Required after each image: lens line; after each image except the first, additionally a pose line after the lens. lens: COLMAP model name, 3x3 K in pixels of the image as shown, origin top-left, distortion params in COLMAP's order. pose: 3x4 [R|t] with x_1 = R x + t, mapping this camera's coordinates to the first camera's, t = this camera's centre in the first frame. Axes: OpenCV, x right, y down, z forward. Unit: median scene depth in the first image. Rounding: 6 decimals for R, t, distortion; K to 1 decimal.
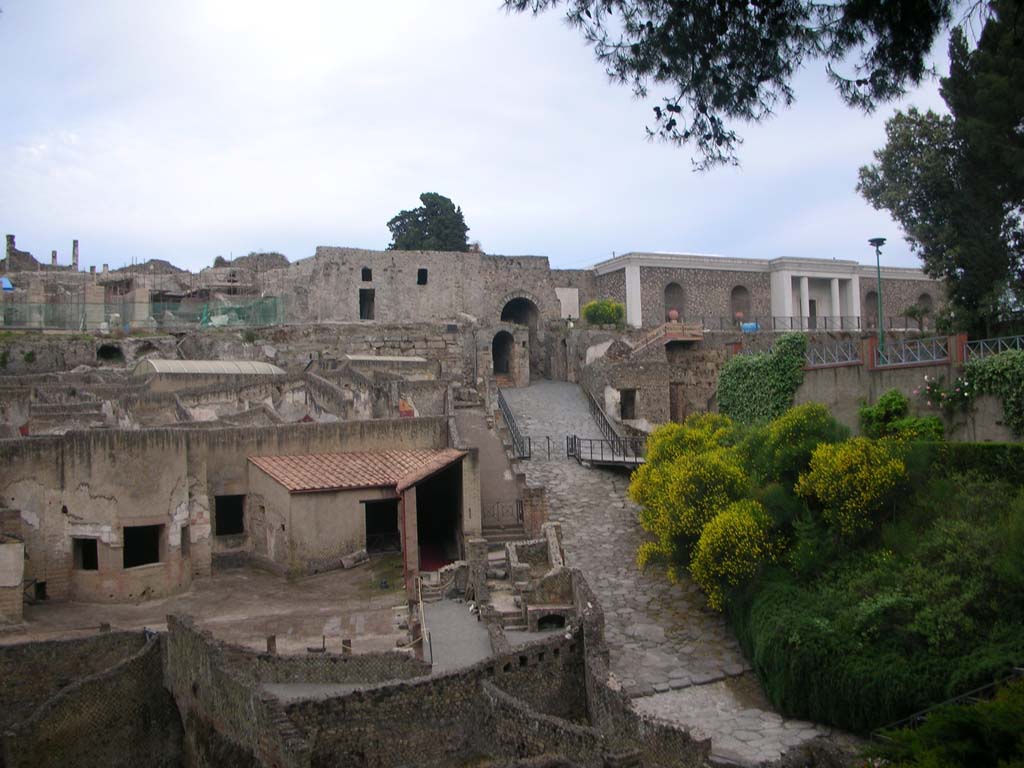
lens RADIAL K [[1067.9, 0, 516.0], [0, 1067.9, 388.4], [0, 0, 1]] dist [-0.096371, 0.000000]
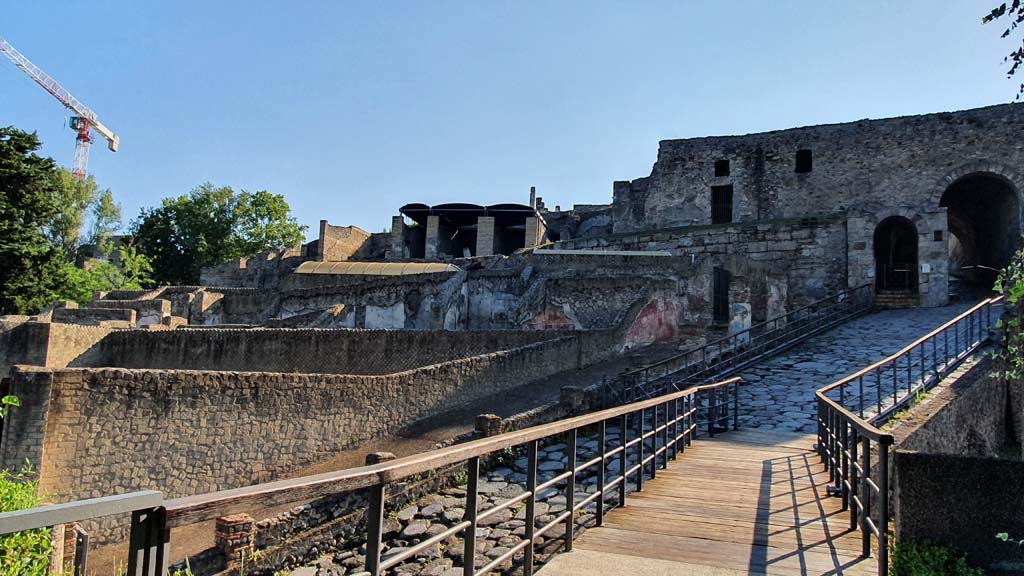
lens RADIAL K [[692.9, 0, 512.9], [0, 692.9, 293.2], [0, 0, 1]] dist [0.008995, -0.002345]
pose [[0.640976, -0.027550, -0.767066, 0.151216], [-0.032365, 0.997497, -0.062871, 0.022616], [0.766878, 0.065125, 0.638480, 0.564612]]
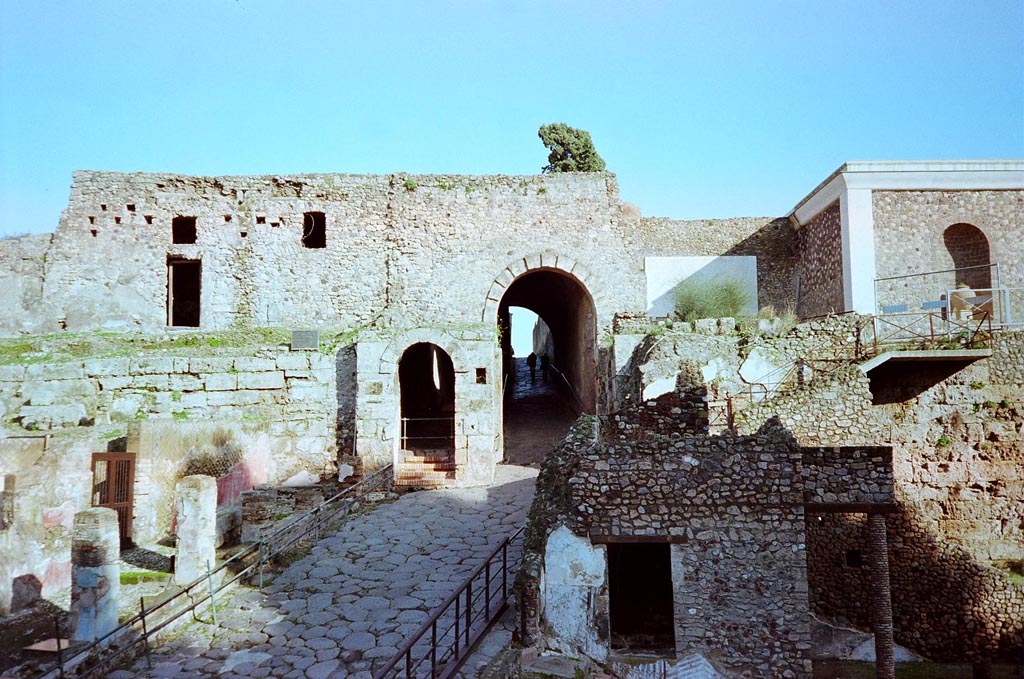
lens RADIAL K [[987.8, 0, 509.4], [0, 987.8, 335.8], [0, 0, 1]] dist [0.065625, 0.000000]
pose [[0.926051, -0.027071, -0.376427, 0.153136], [0.000756, 0.997555, -0.069878, -0.030369], [0.377398, 0.064426, 0.923807, 0.659828]]
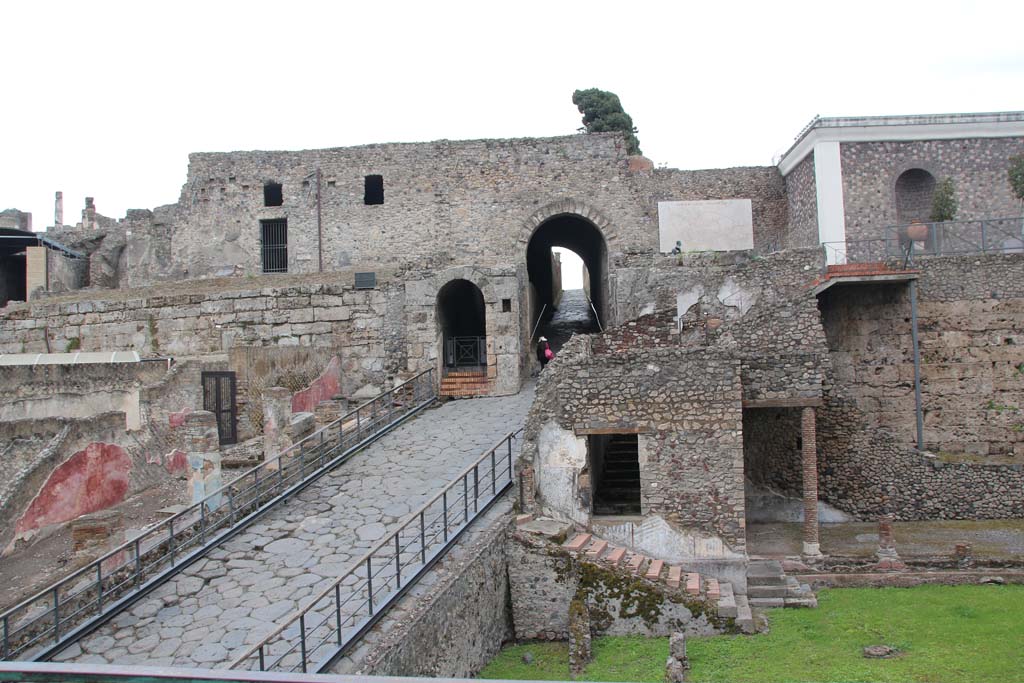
lens RADIAL K [[855.4, 0, 511.1], [0, 855.4, 343.6], [0, 0, 1]] dist [-0.138324, 0.091495]
pose [[0.894941, -0.016626, -0.445874, 0.177987], [0.024359, 0.999636, 0.011618, -0.028432], [0.445518, -0.021258, 0.895020, 0.651012]]
